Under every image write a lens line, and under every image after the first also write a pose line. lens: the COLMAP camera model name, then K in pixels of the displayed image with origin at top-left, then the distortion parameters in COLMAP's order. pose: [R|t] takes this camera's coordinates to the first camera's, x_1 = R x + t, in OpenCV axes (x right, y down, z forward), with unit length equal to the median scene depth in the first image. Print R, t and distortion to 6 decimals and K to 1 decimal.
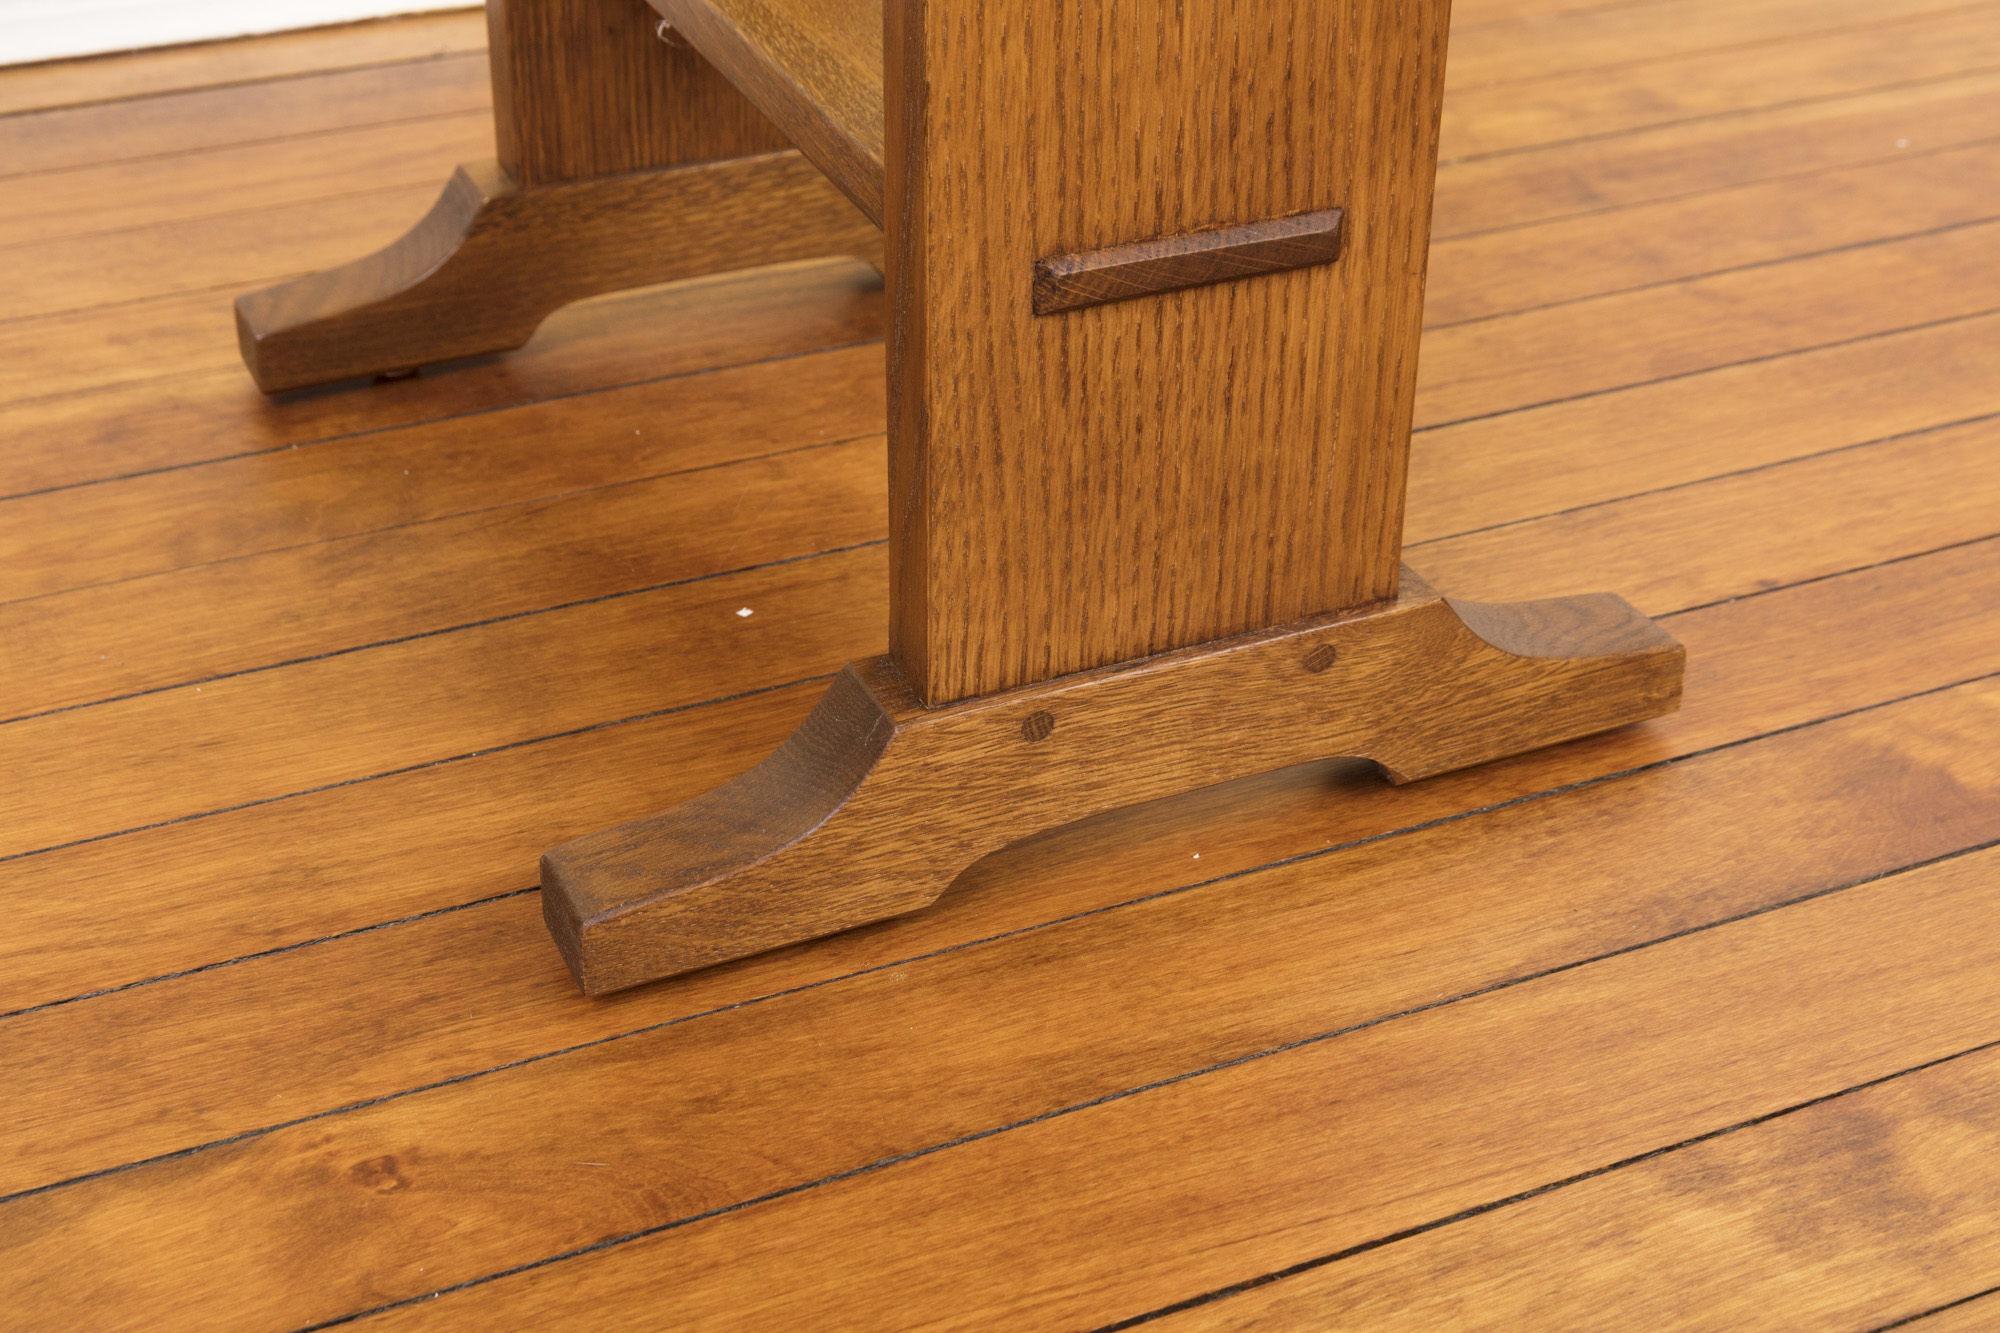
lens RADIAL K [[2904.8, 0, 1000.0], [0, 2904.8, 666.5], [0, 0, 1]] dist [-0.050722, 0.078041]
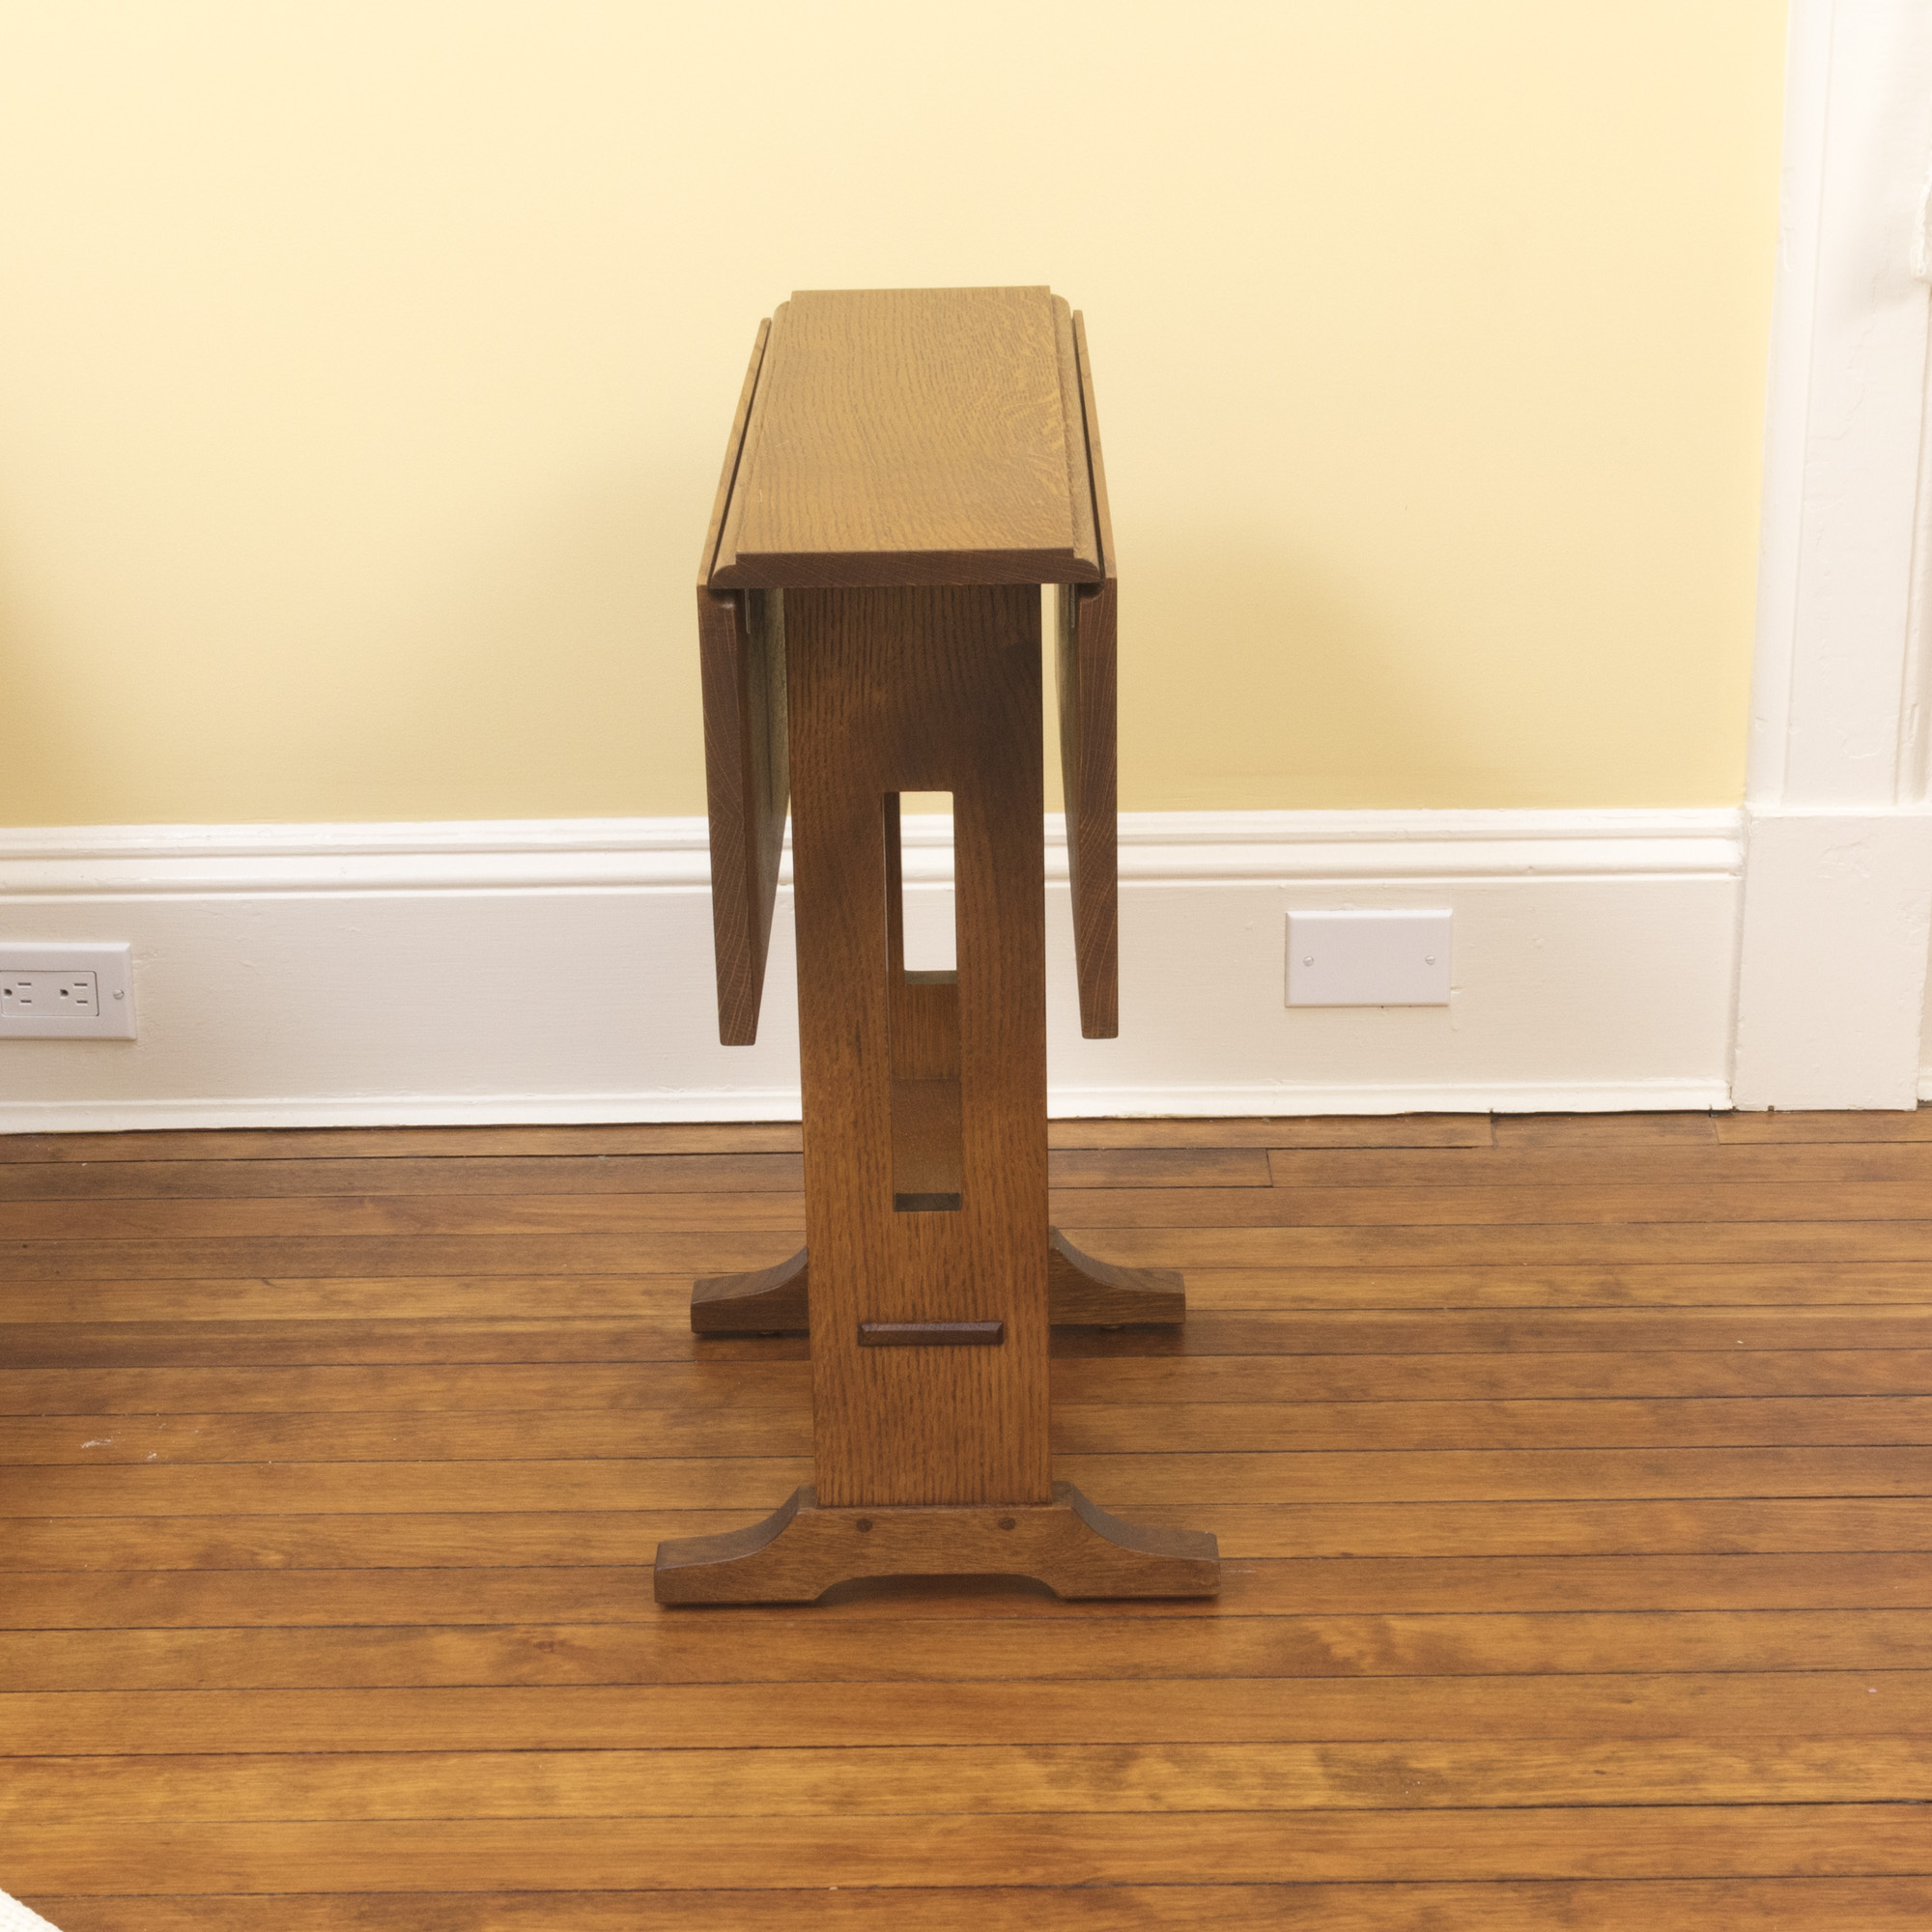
lens RADIAL K [[3997.1, 0, 966.0], [0, 3997.1, 966.0], [0, 0, 1]] dist [-0.015281, 0.059652]
pose [[0.910898, 0.120202, -0.394735, 1.285452], [-0.197209, 0.967120, -0.160582, 0.084867], [0.362454, 0.224119, 0.904653, -1.926913]]
